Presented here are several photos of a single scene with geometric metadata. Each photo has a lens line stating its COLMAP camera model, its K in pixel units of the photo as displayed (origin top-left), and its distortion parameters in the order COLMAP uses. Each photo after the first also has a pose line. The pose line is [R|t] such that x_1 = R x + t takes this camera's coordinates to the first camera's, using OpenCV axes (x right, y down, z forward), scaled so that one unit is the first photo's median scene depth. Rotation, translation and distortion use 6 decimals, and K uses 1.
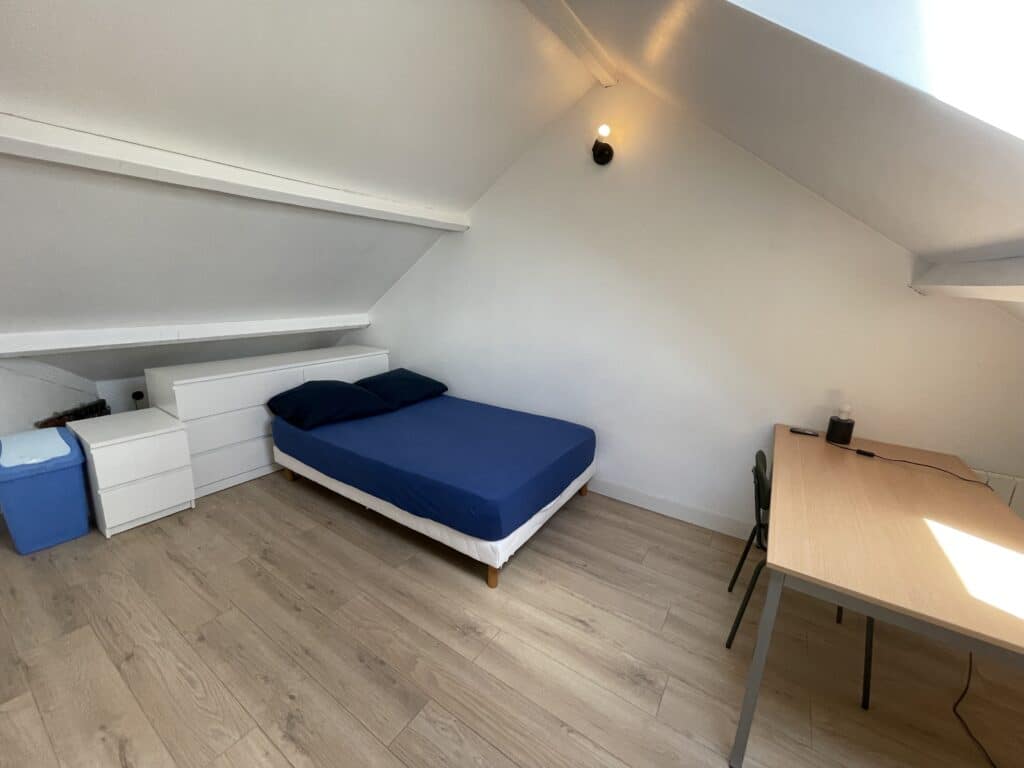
lens RADIAL K [[411.3, 0, 512.9], [0, 411.3, 383.5], [0, 0, 1]] dist [-0.005315, 0.000155]
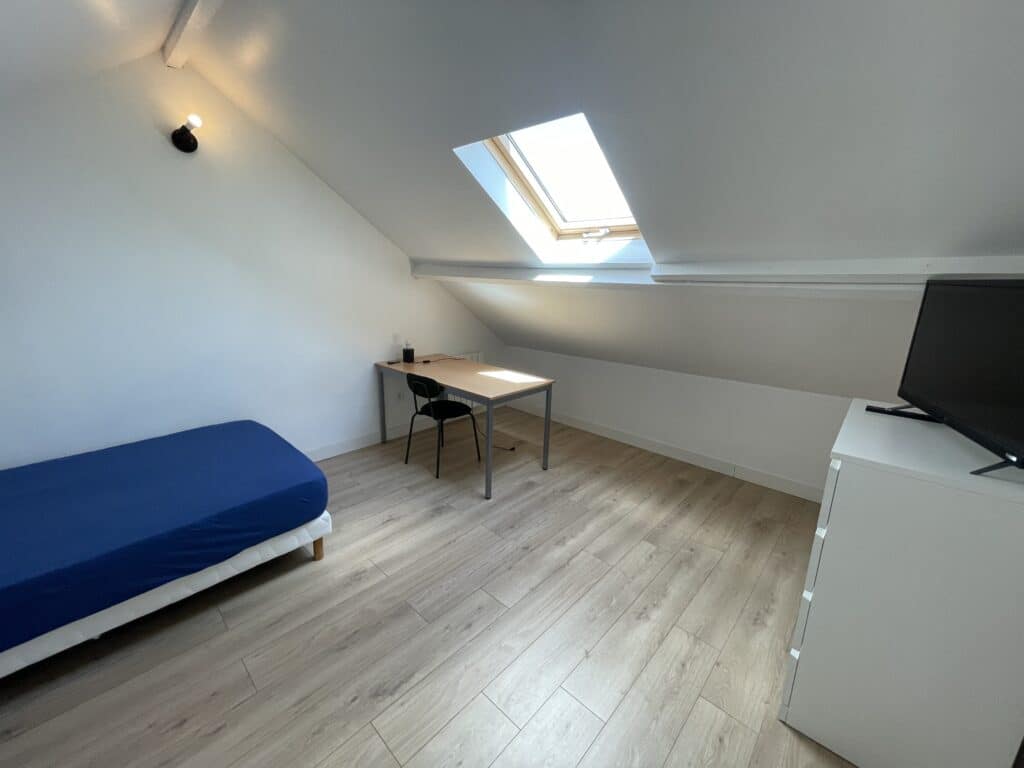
lens RADIAL K [[411.3, 0, 514.3], [0, 411.3, 382.7], [0, 0, 1]] dist [-0.005315, 0.000155]
pose [[0.156175, -0.280517, 0.947058, -1.016773], [0.198807, 0.948128, 0.248050, -0.148163], [-0.967515, 0.149542, 0.203842, 0.219567]]
